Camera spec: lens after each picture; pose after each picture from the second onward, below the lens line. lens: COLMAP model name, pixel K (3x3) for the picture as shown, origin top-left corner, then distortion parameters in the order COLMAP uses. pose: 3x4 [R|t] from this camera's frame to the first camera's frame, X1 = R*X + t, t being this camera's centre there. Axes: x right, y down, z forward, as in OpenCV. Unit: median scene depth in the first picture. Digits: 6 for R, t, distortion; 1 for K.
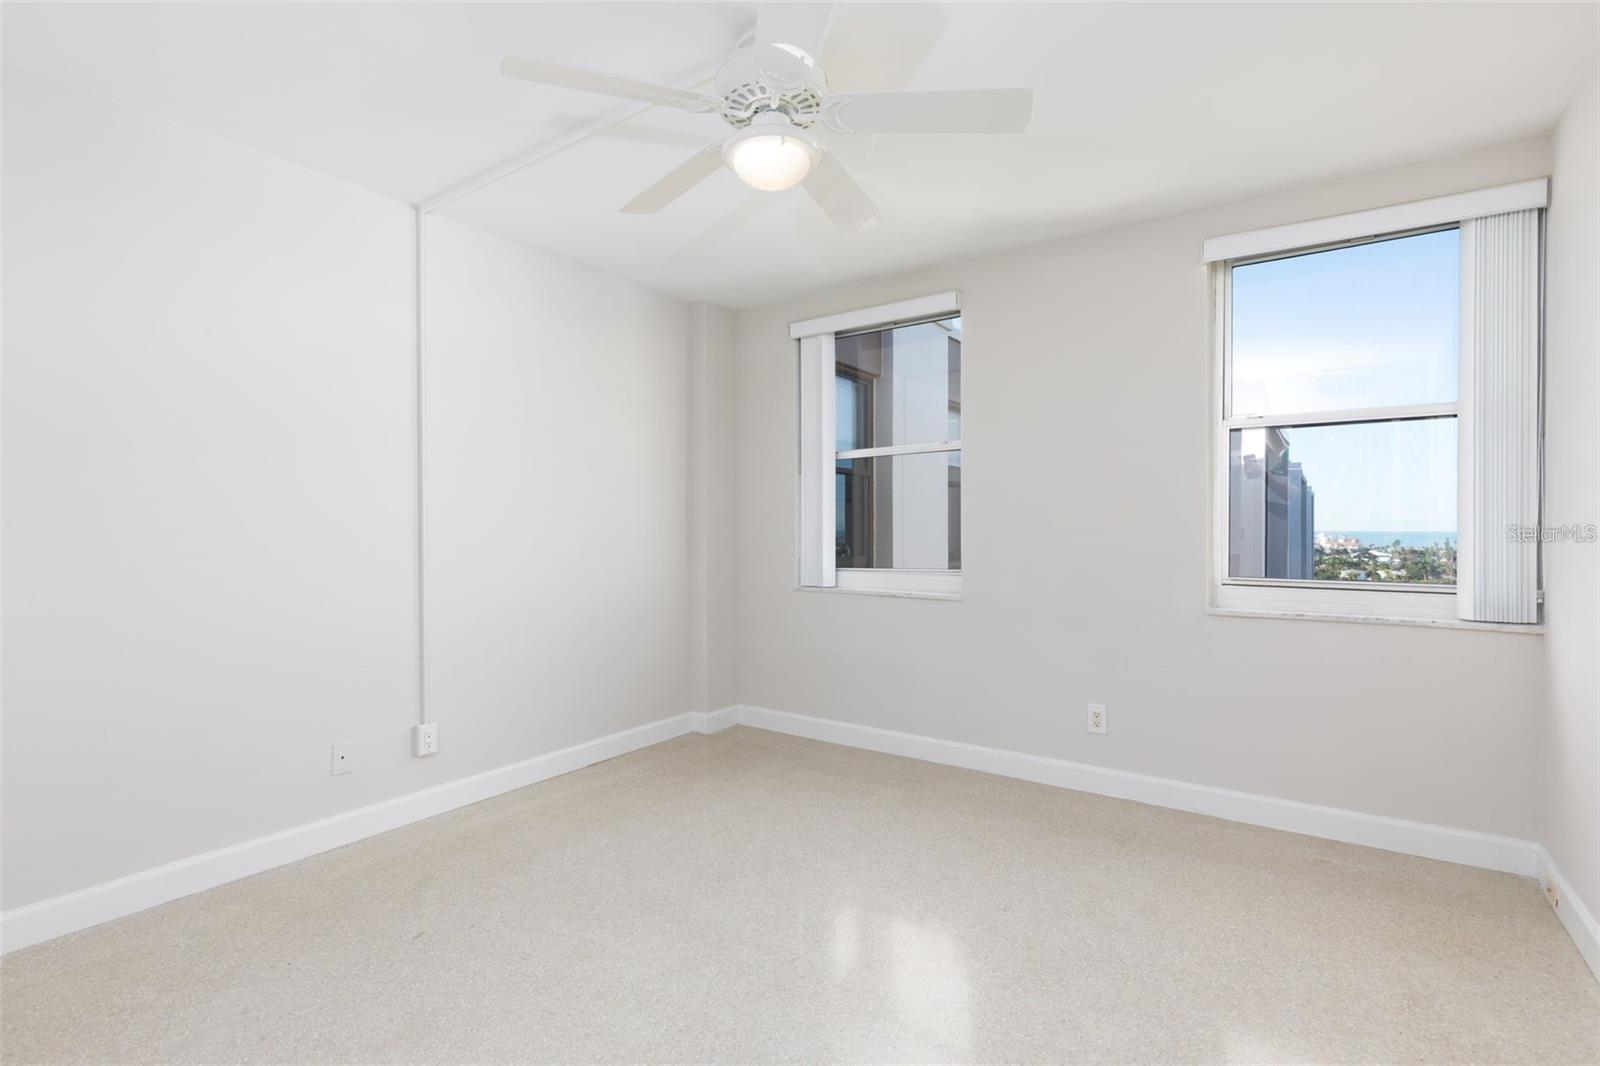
lens RADIAL K [[770.0, 0, 797.7], [0, 770.0, 525.6], [0, 0, 1]] dist [0.018902, -0.000011]
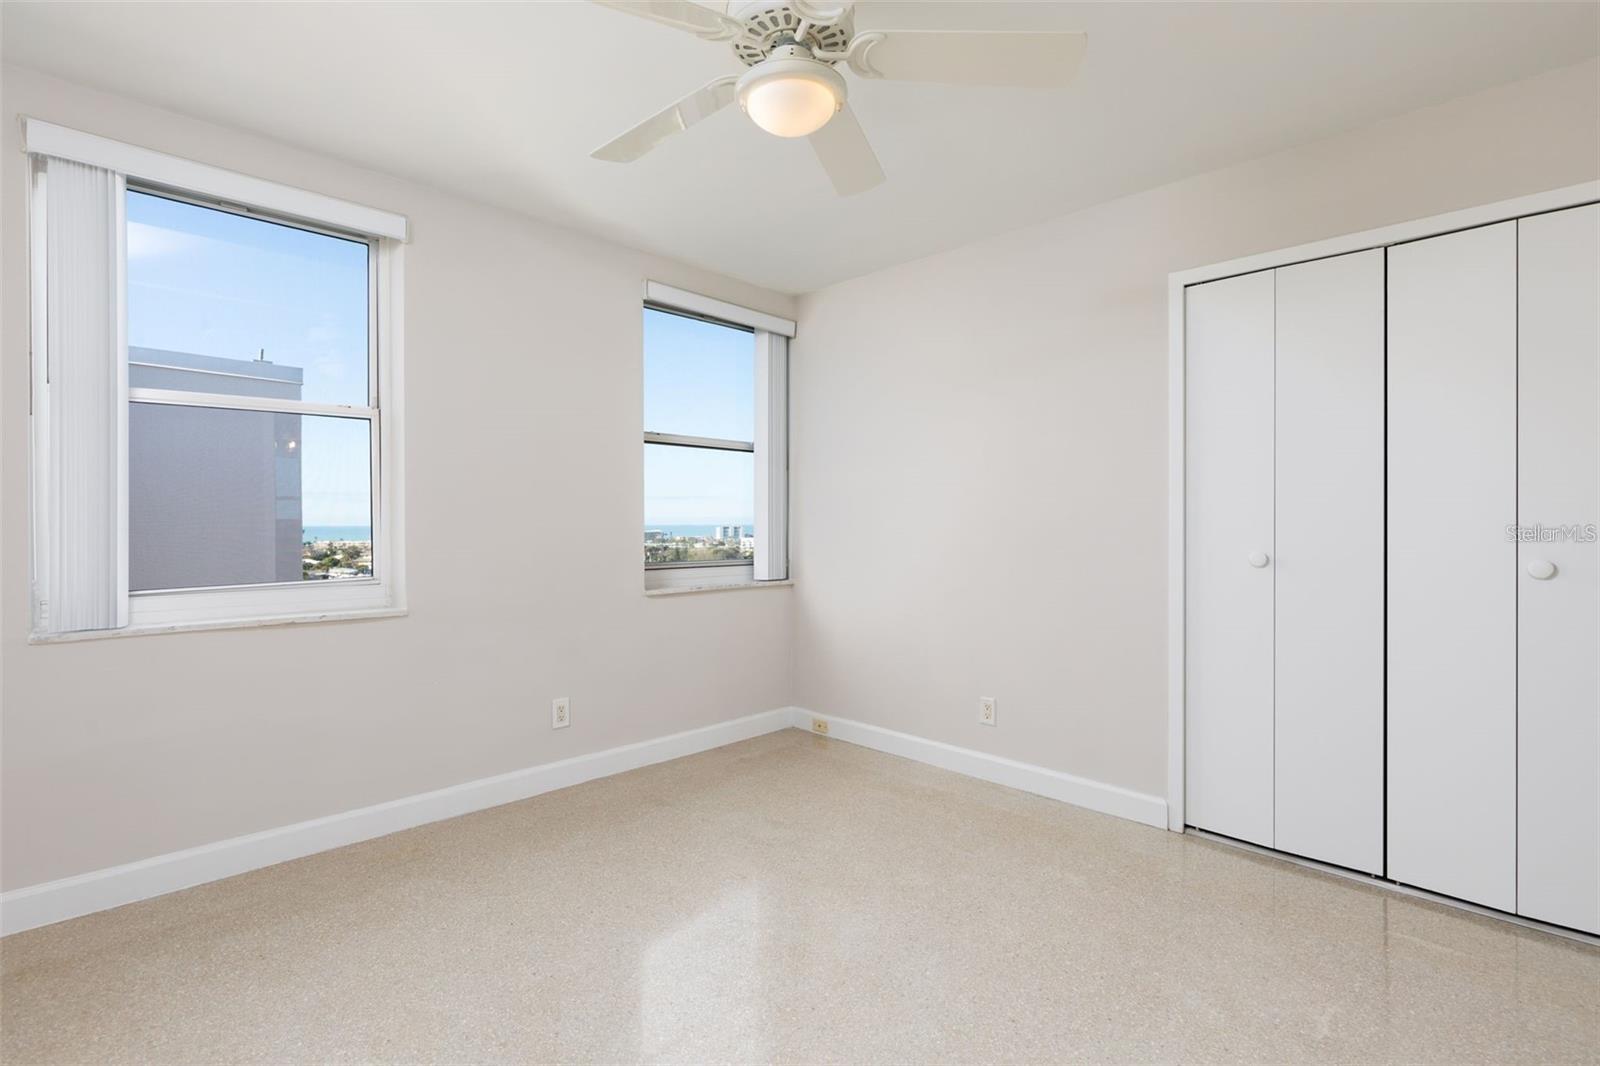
lens RADIAL K [[770.0, 0, 796.5], [0, 770.0, 531.4], [0, 0, 1]] dist [0.018902, -0.000011]
pose [[0.168228, -0.003989, 0.985740, -0.596908], [0.002931, 0.999989, 0.003546, 0.013570], [-0.985744, 0.002292, 0.168238, 0.584296]]
